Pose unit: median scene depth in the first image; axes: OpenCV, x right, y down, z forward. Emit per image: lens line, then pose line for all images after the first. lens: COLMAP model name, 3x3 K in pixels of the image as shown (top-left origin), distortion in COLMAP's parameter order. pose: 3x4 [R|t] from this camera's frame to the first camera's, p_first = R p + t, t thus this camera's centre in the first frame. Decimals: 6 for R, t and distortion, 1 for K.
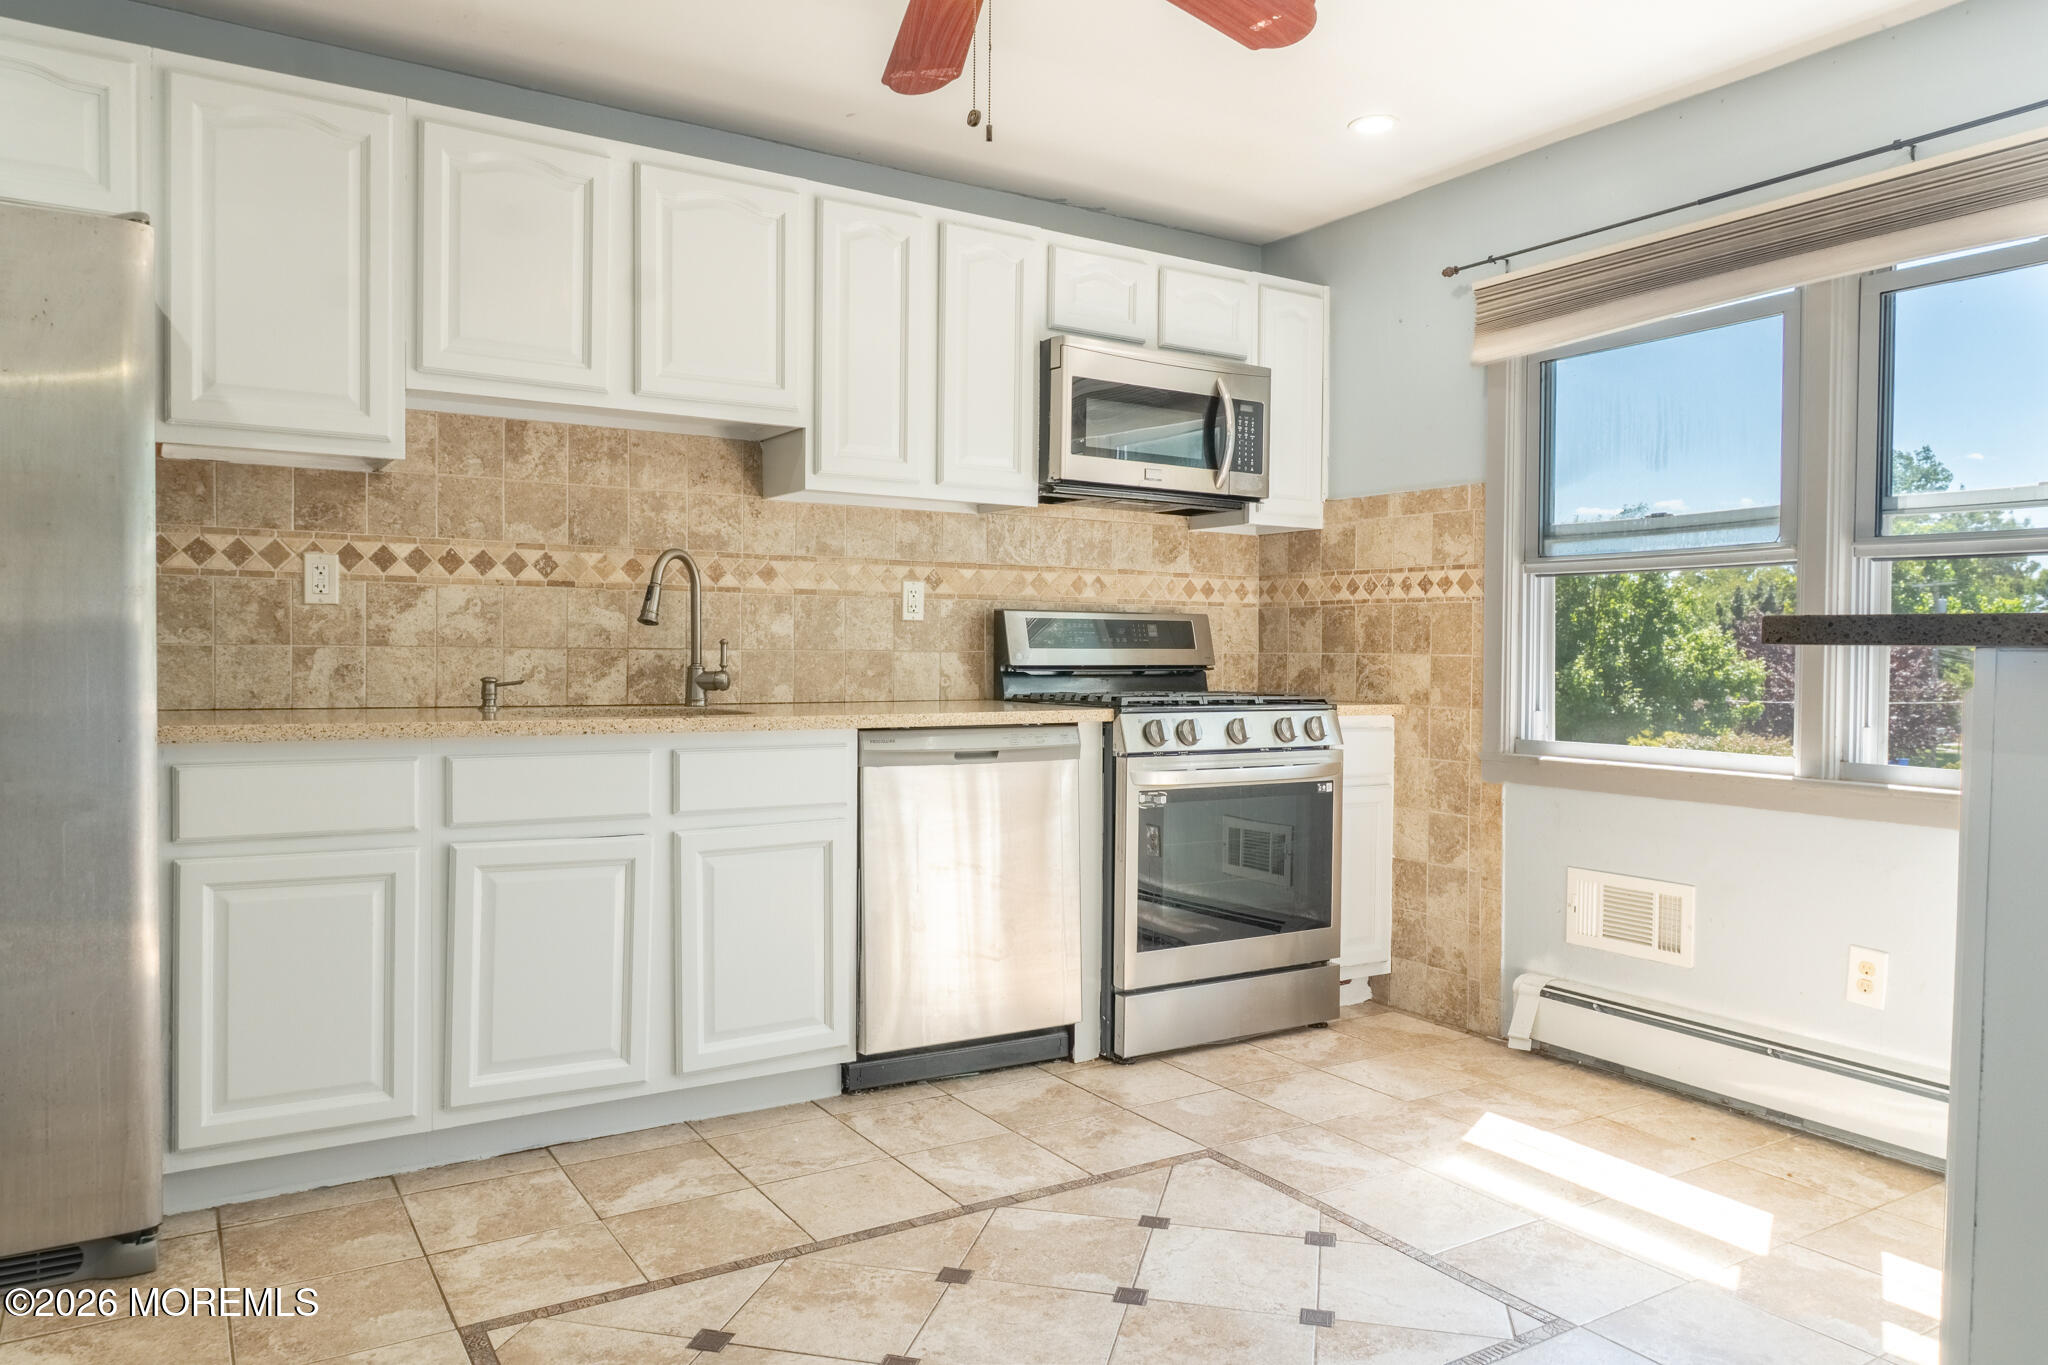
lens RADIAL K [[1398.6, 0, 1020.1], [0, 1398.6, 681.4], [0, 0, 1]] dist [0.001010, -0.011977]
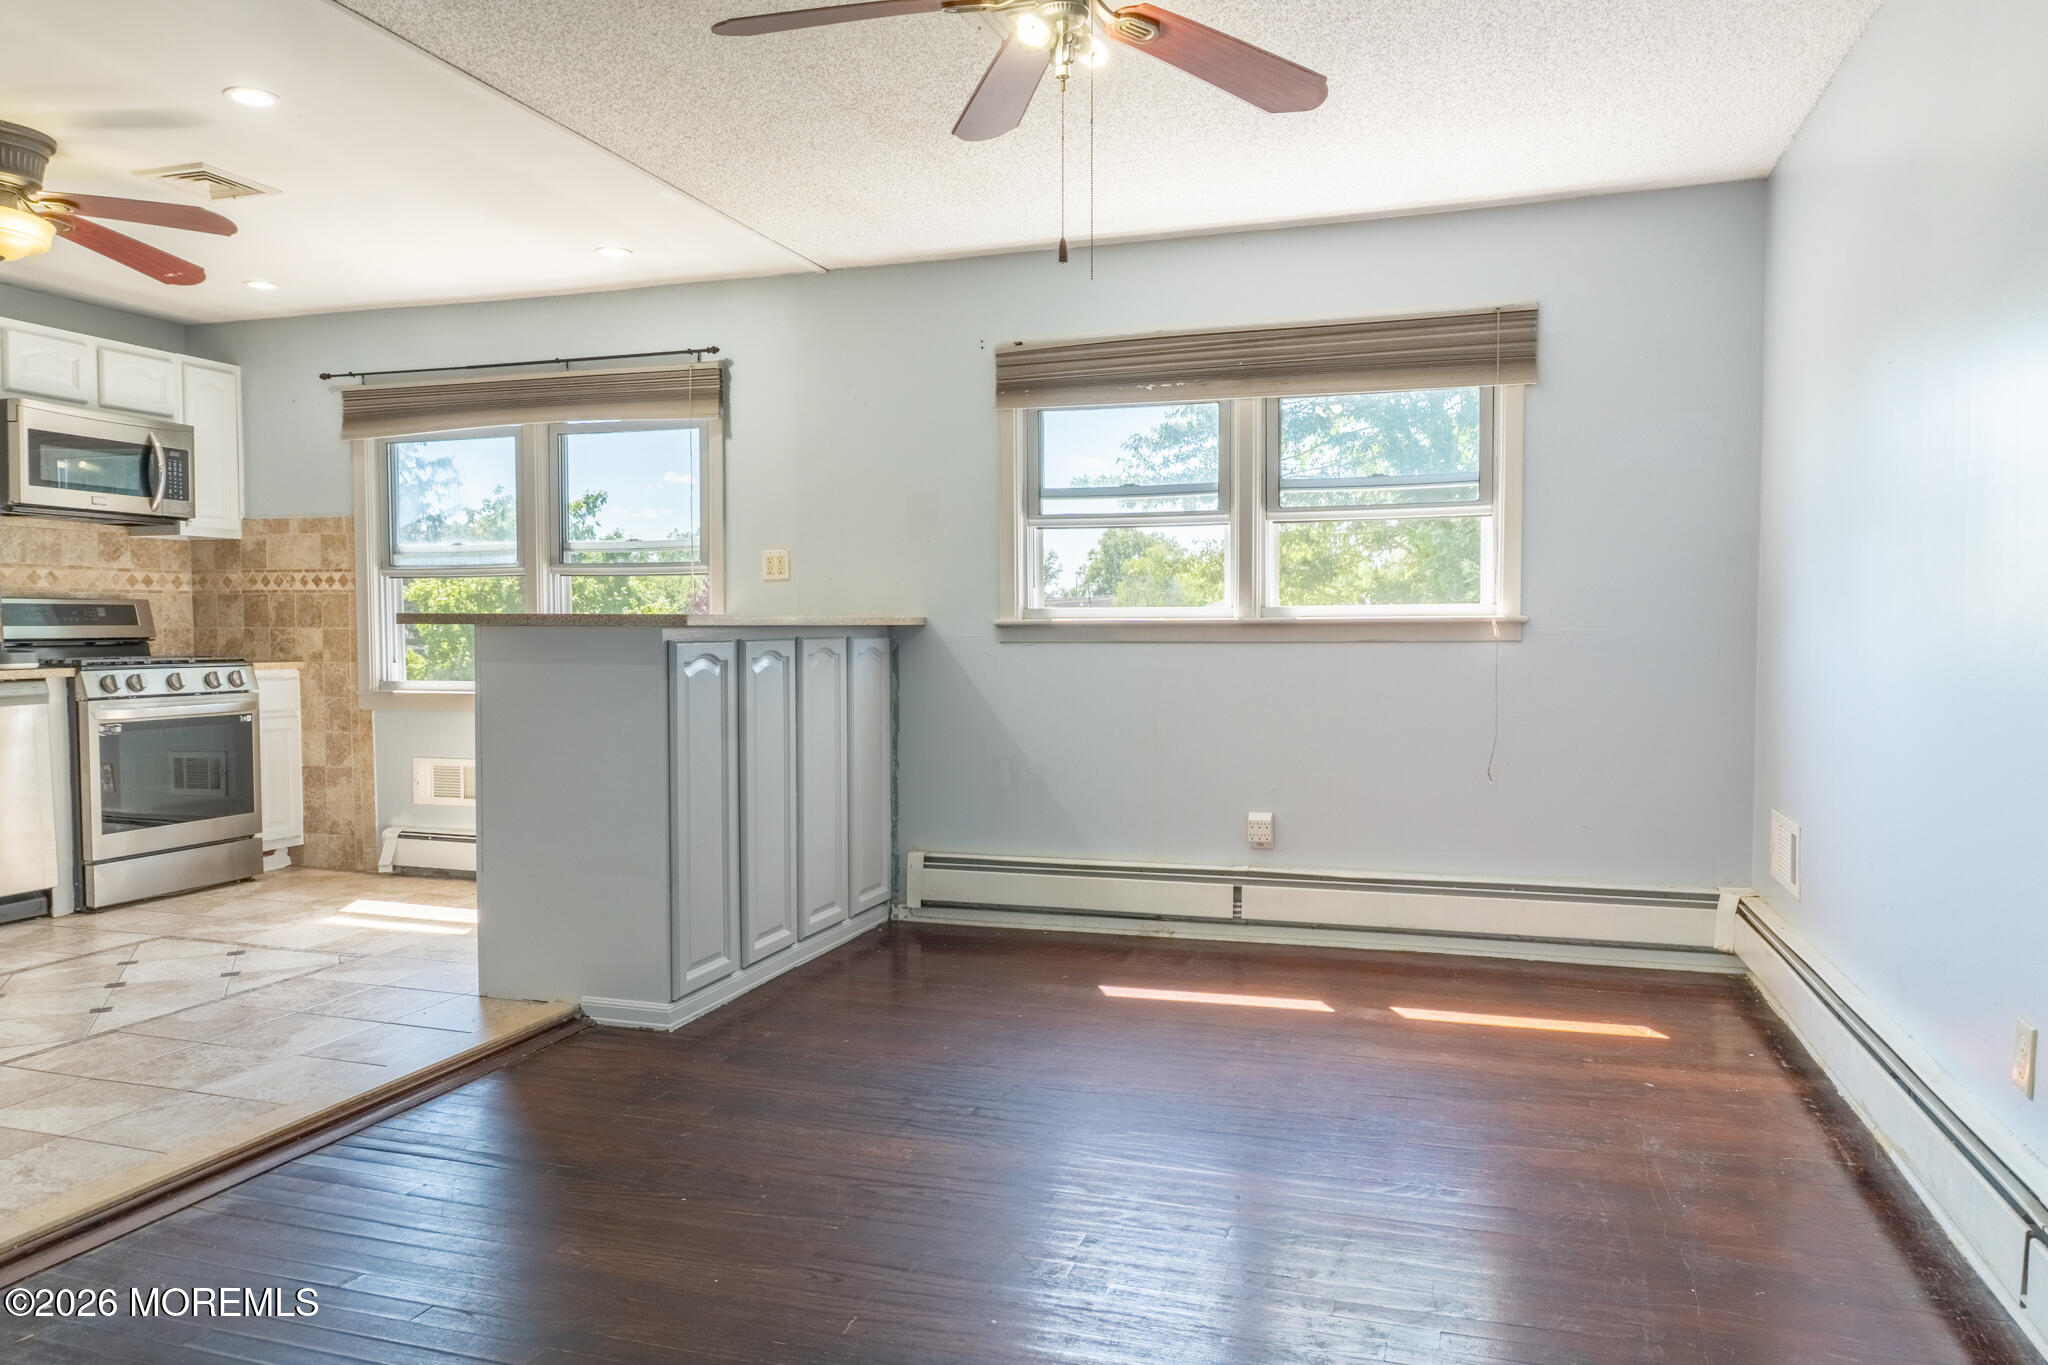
lens RADIAL K [[1398.6, 0, 1030.0], [0, 1398.6, 688.8], [0, 0, 1]] dist [0.001010, -0.011977]
pose [[0.767946, -0.037791, 0.639399, -0.088048], [0.021340, 0.999213, 0.033426, 0.012699], [-0.640159, -0.012024, 0.768148, -0.658546]]
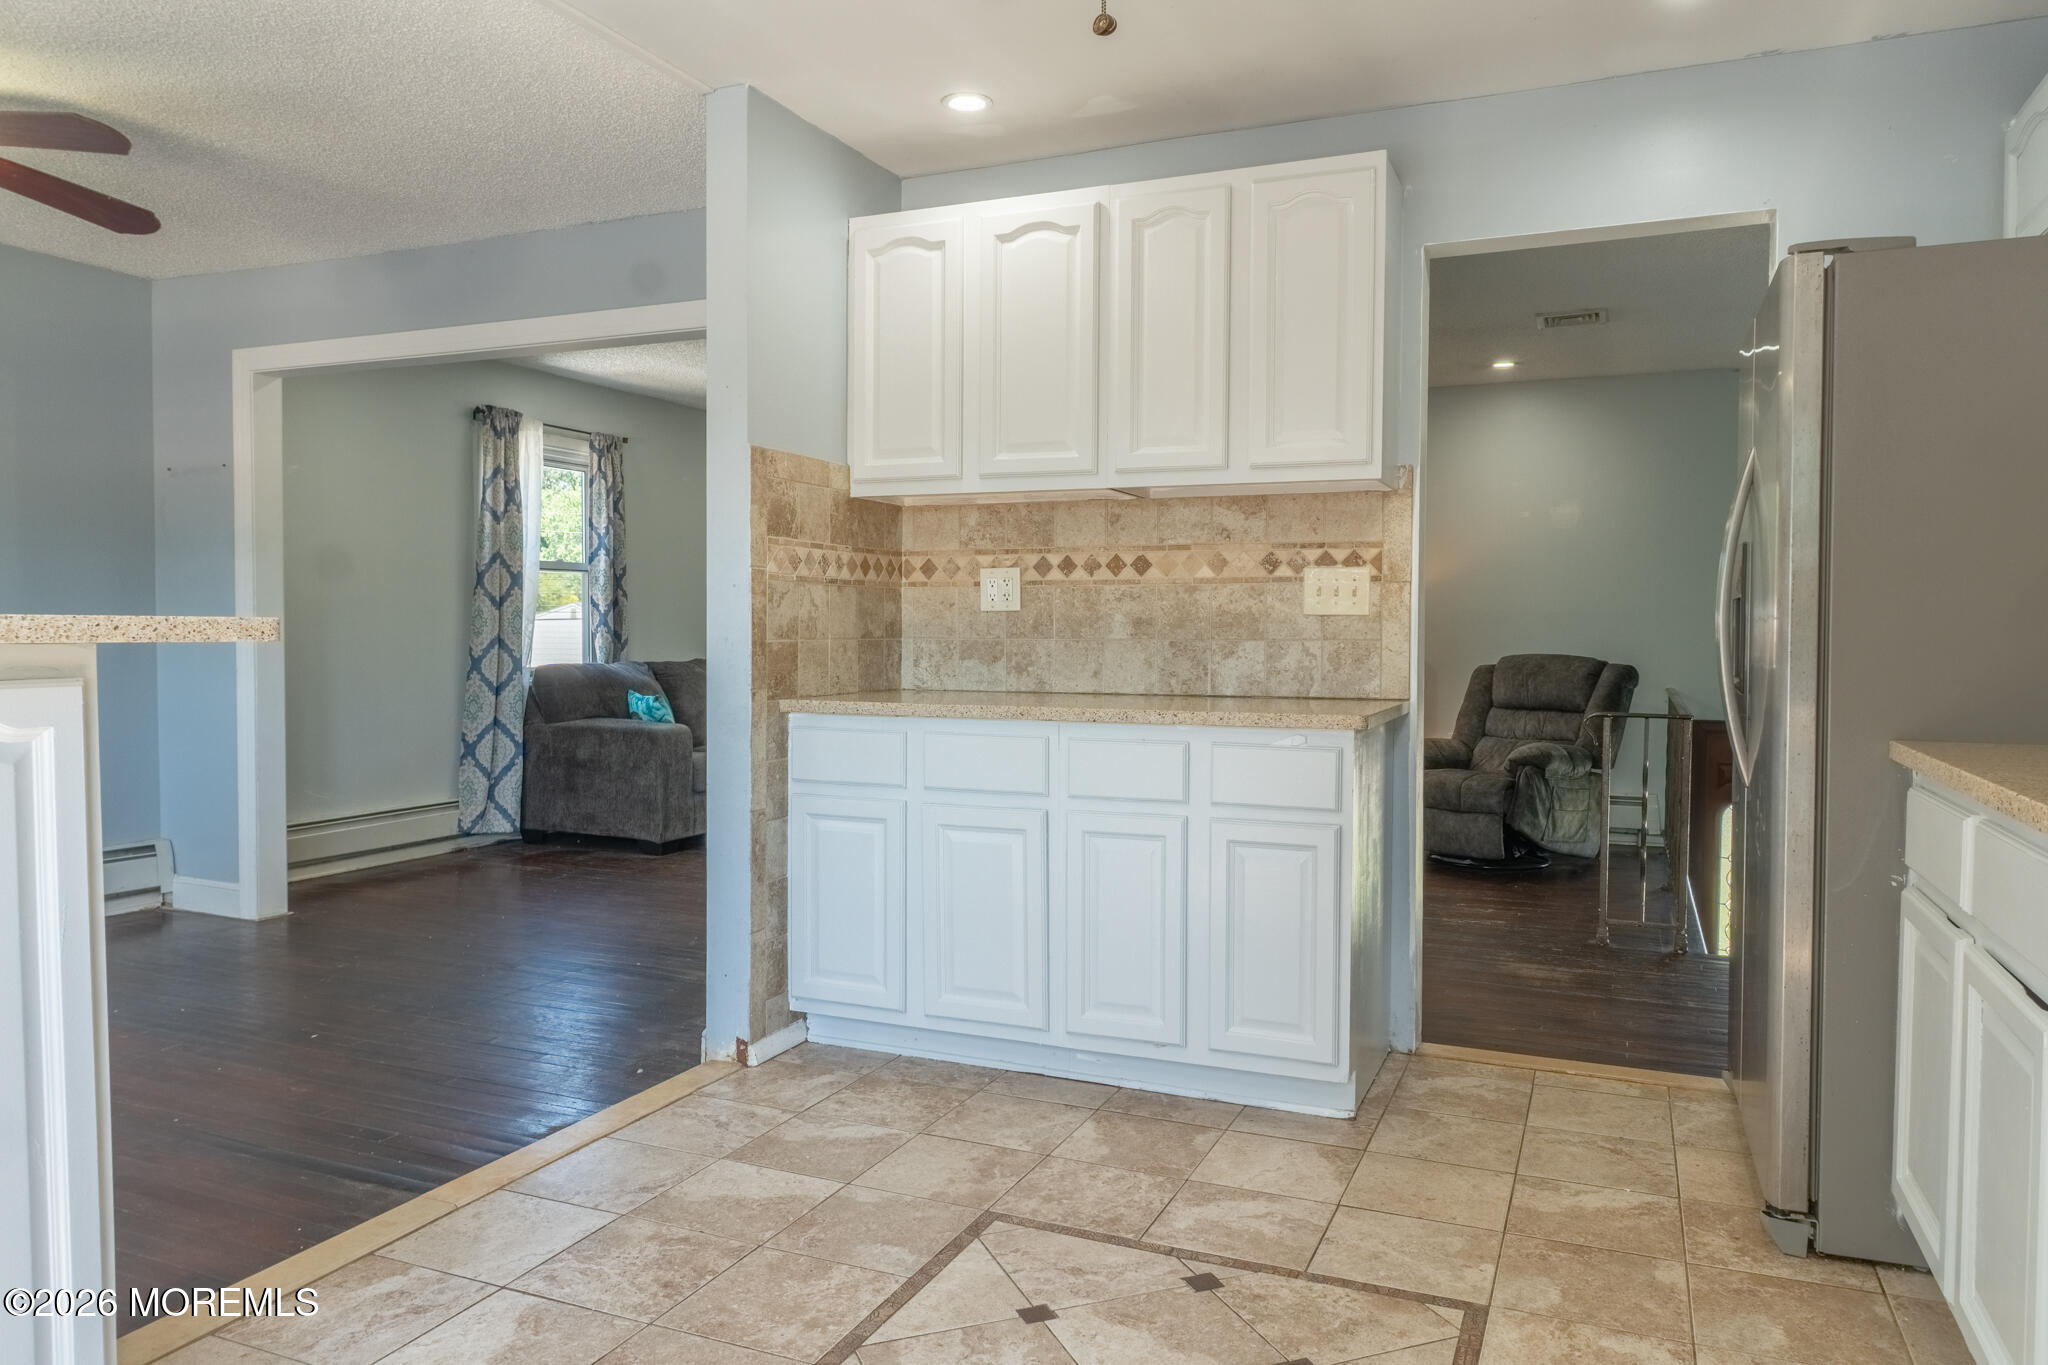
lens RADIAL K [[1398.6, 0, 1012.0], [0, 1398.6, 675.7], [0, 0, 1]] dist [0.001010, -0.011977]
pose [[-0.830239, 0.000125, -0.557408, 0.260866], [-0.029704, 0.998569, 0.044467, -0.021773], [0.556616, 0.053475, -0.829047, 0.910282]]
